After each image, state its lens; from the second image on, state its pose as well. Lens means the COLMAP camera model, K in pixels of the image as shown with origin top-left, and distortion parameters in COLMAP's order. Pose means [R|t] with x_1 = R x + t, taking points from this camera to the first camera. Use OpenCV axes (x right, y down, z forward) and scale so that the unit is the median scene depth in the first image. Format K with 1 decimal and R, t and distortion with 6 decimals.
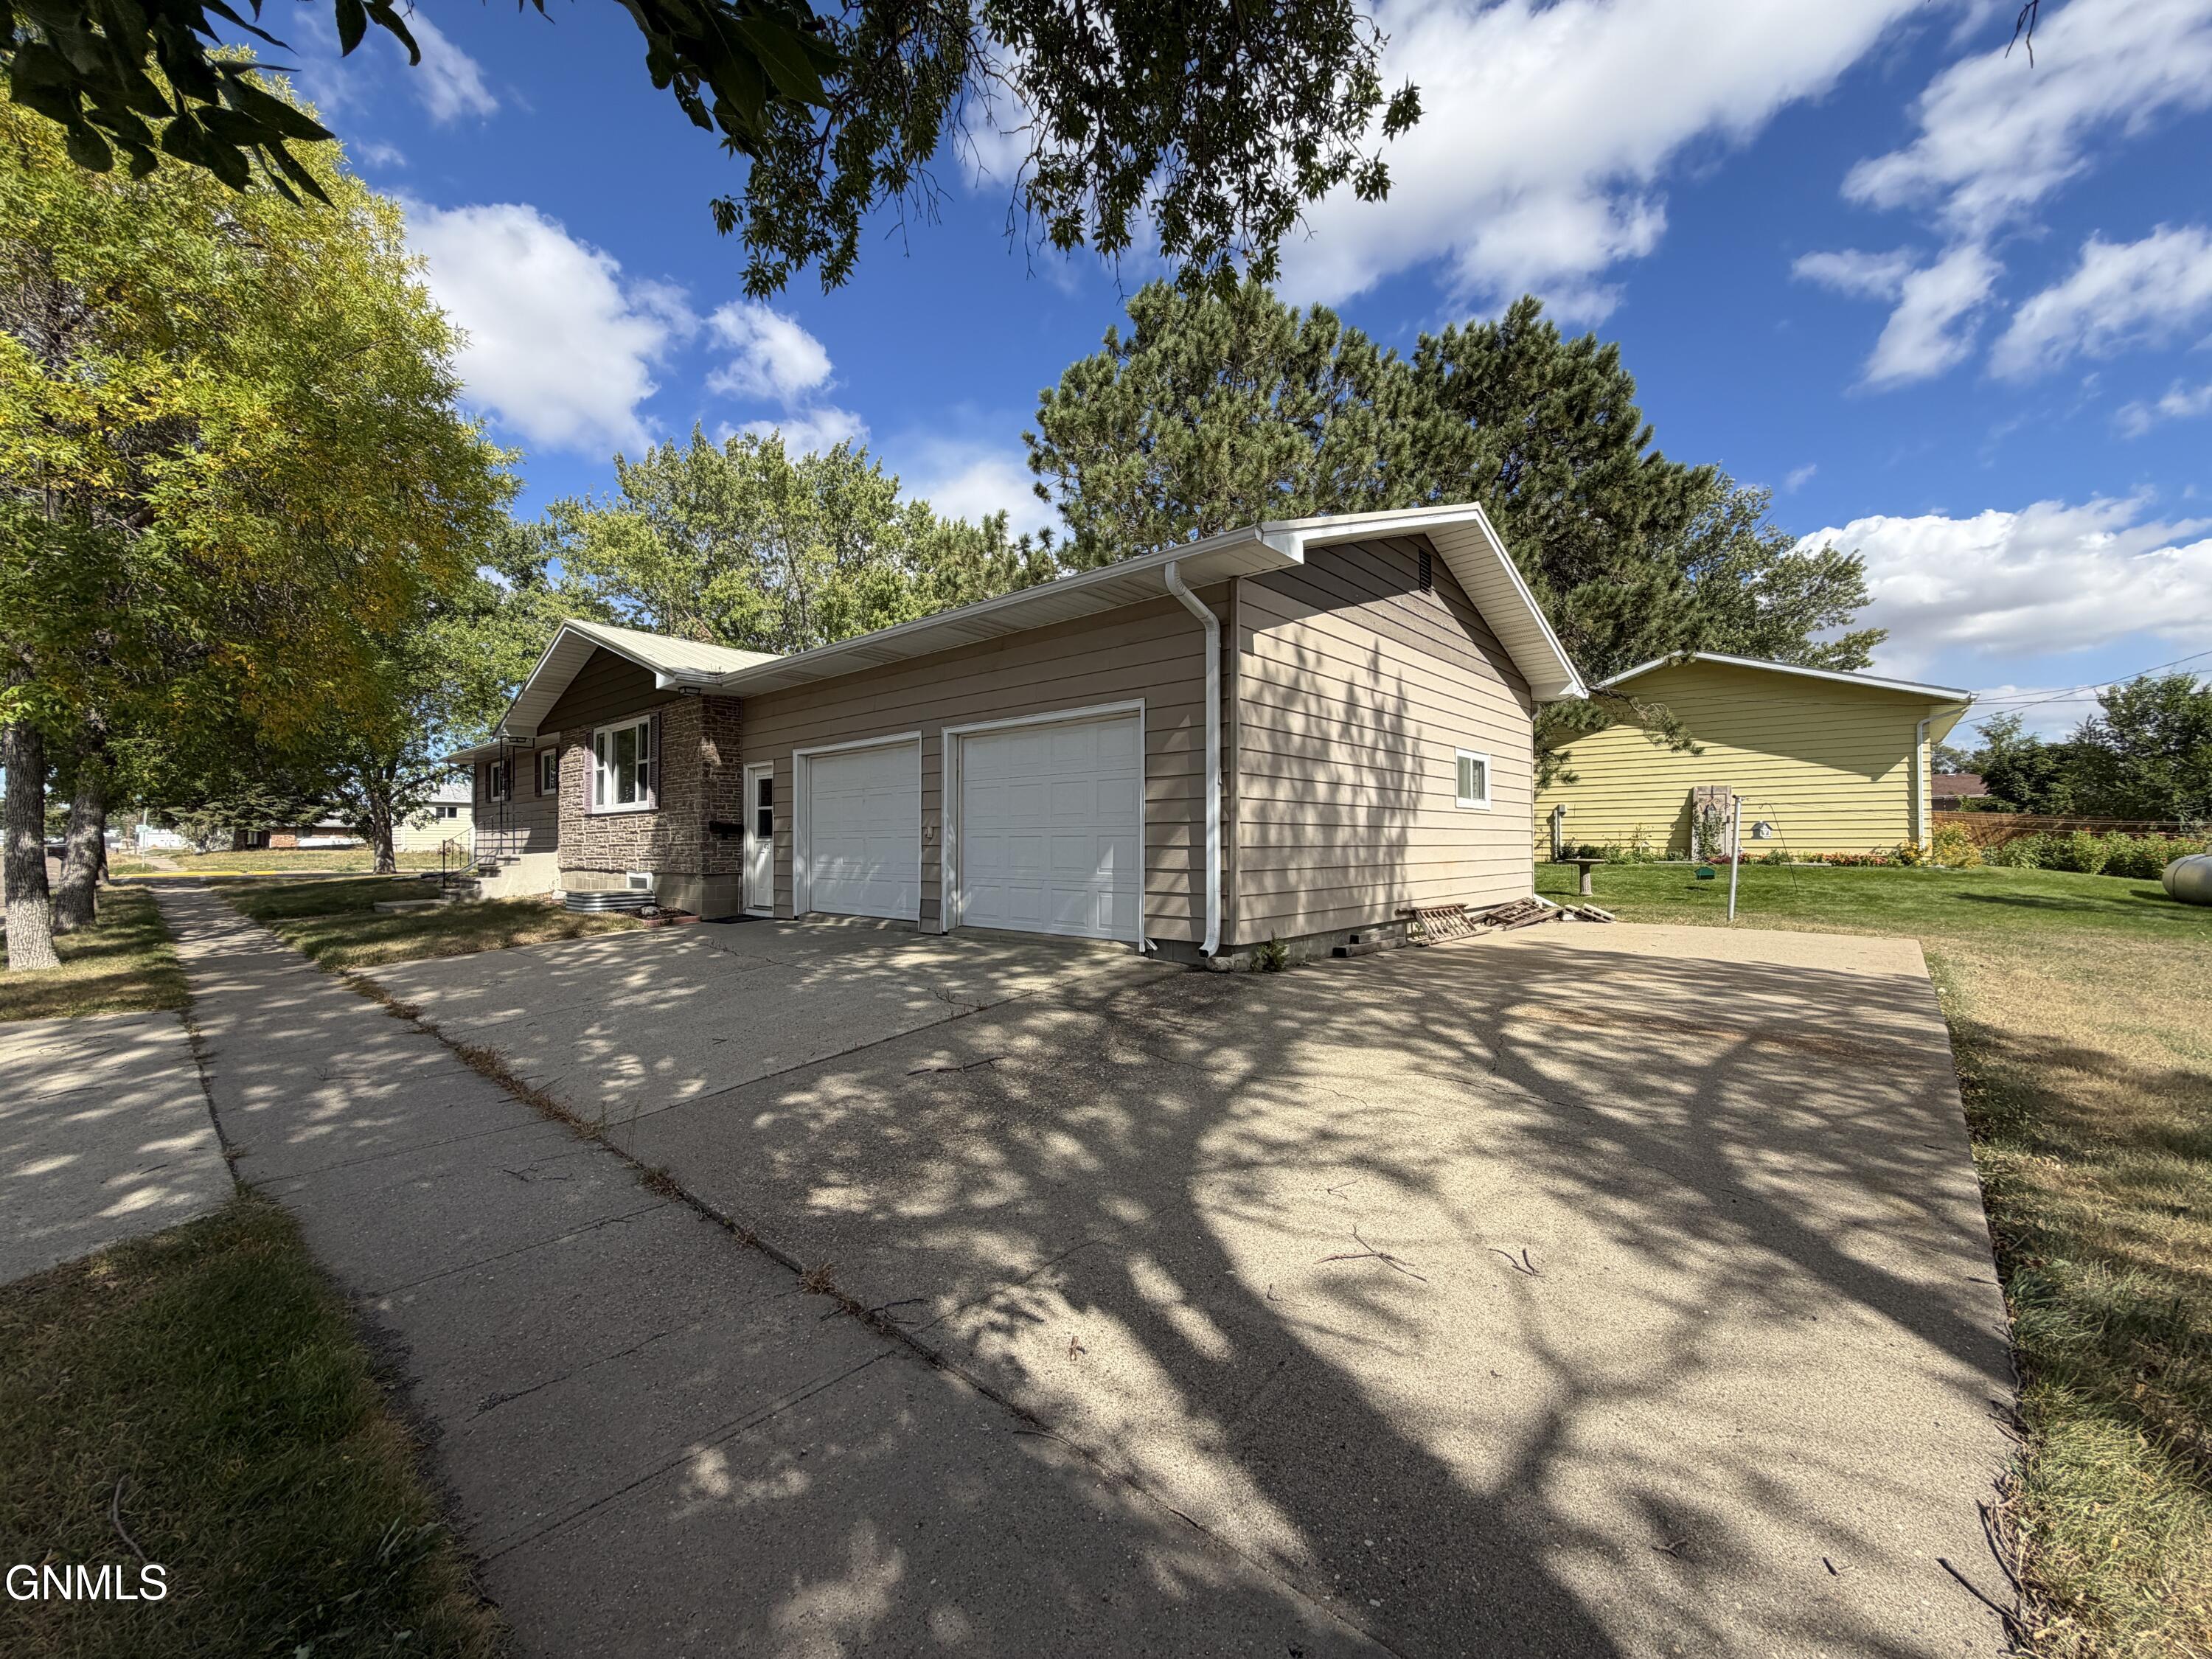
lens RADIAL K [[879.9, 0, 1106.2], [0, 879.9, 813.5], [0, 0, 1]] dist [0.000859, 0.000290]
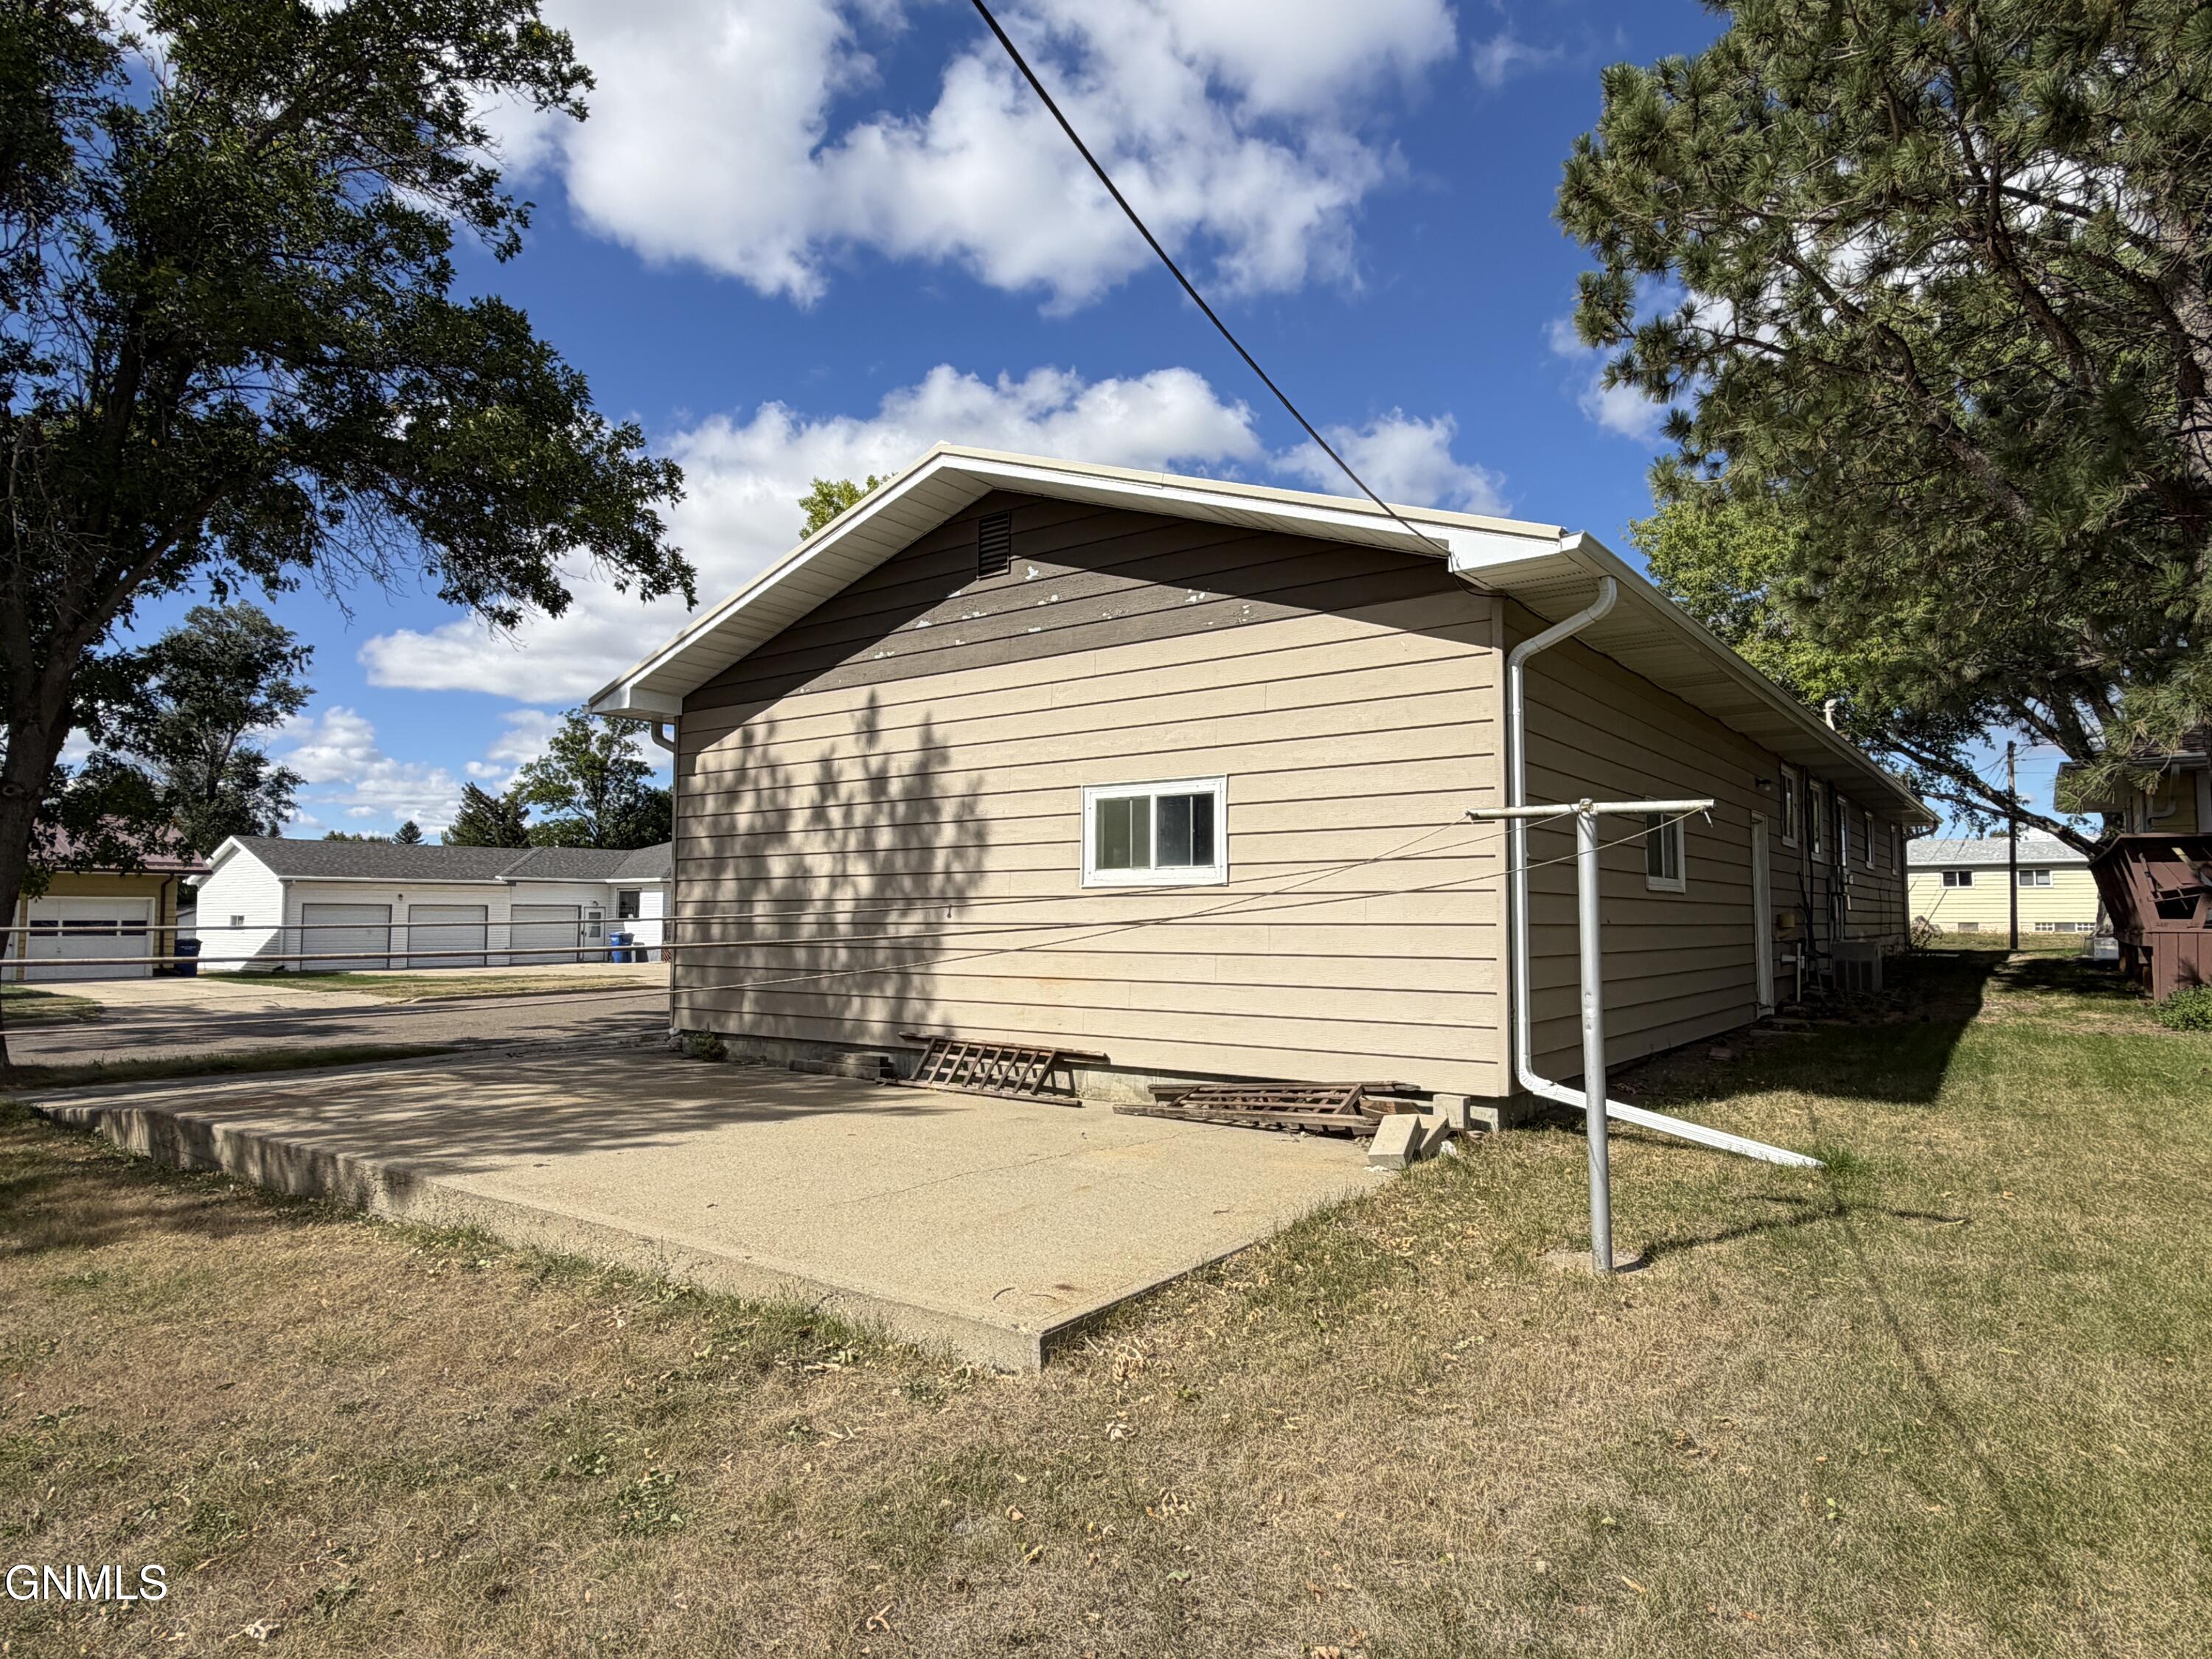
lens RADIAL K [[1284.8, 0, 1104.6], [0, 1284.8, 829.6], [0, 0, 1]] dist [-0.005363, -0.000247]
pose [[0.093115, -0.065287, -0.993513, 1.430060], [0.031615, 0.997539, -0.062588, 0.009094], [0.995153, -0.025582, 0.094949, 1.050689]]
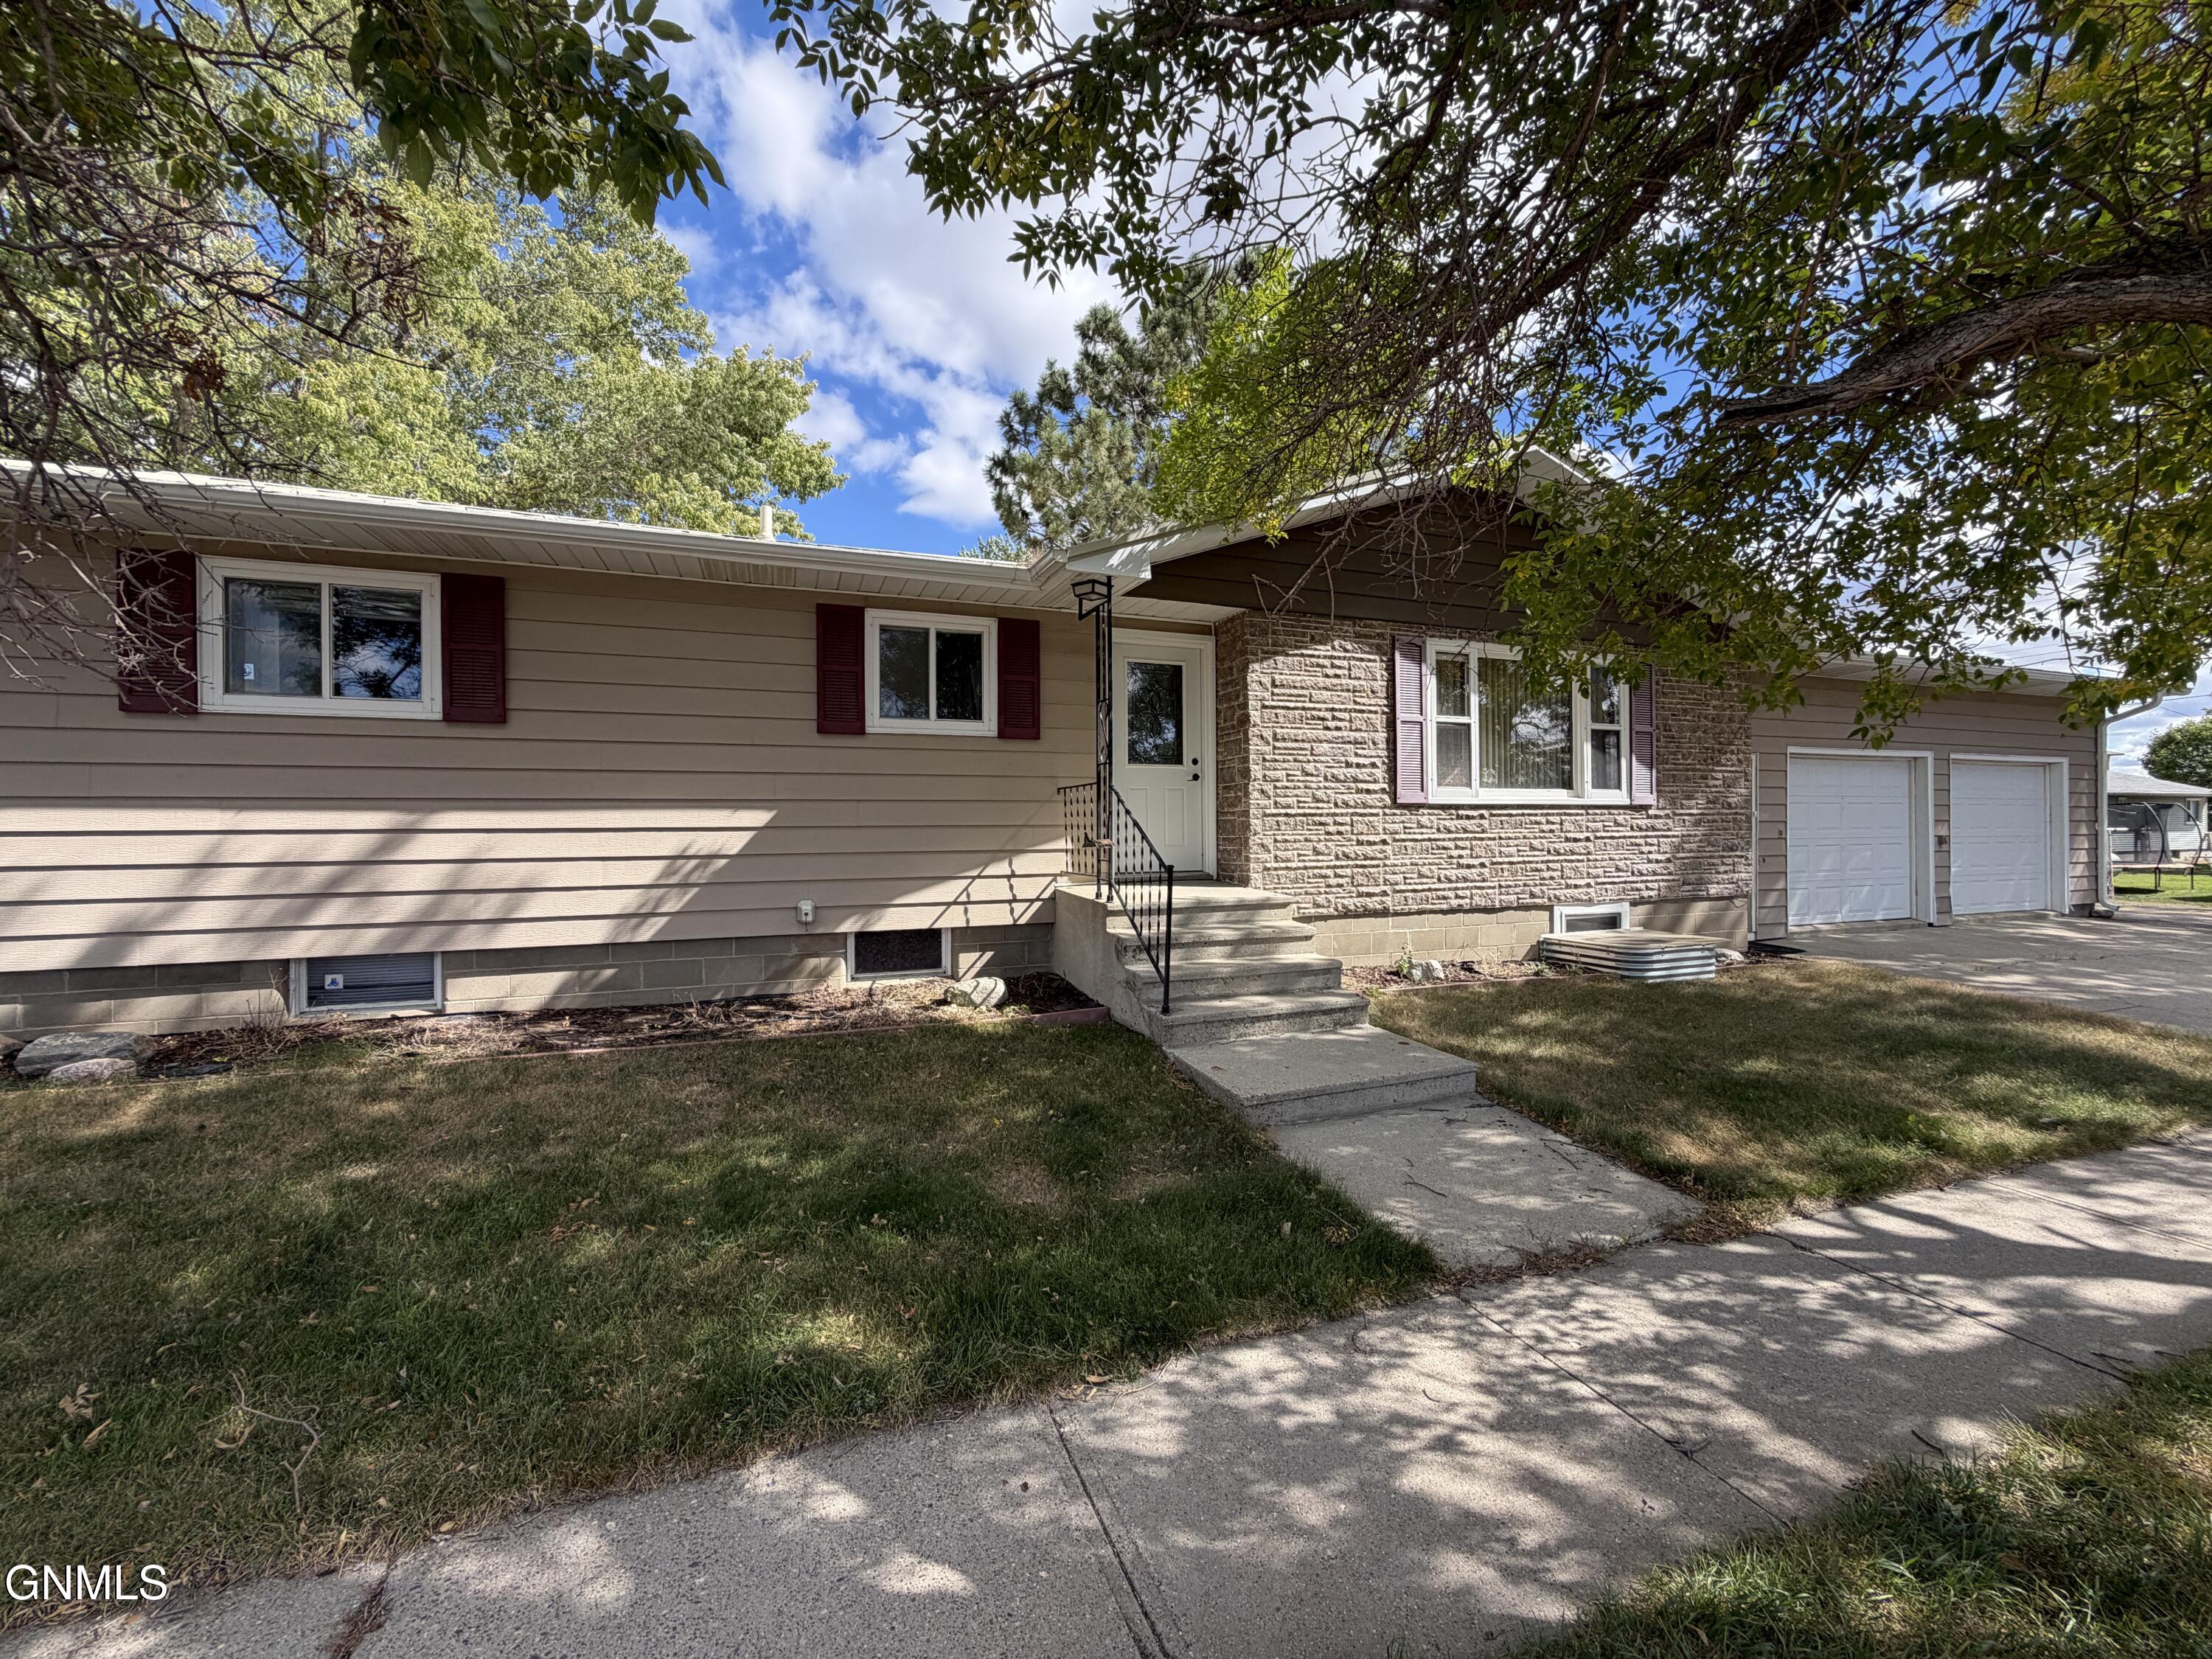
lens RADIAL K [[879.9, 0, 1105.1], [0, 879.9, 833.0], [0, 0, 1]] dist [0.000859, 0.000290]
pose [[0.460028, 0.002606, 0.887900, -1.918630], [-0.022449, 0.999710, 0.008697, 0.029988], [-0.887620, -0.023933, 0.459954, 1.582753]]
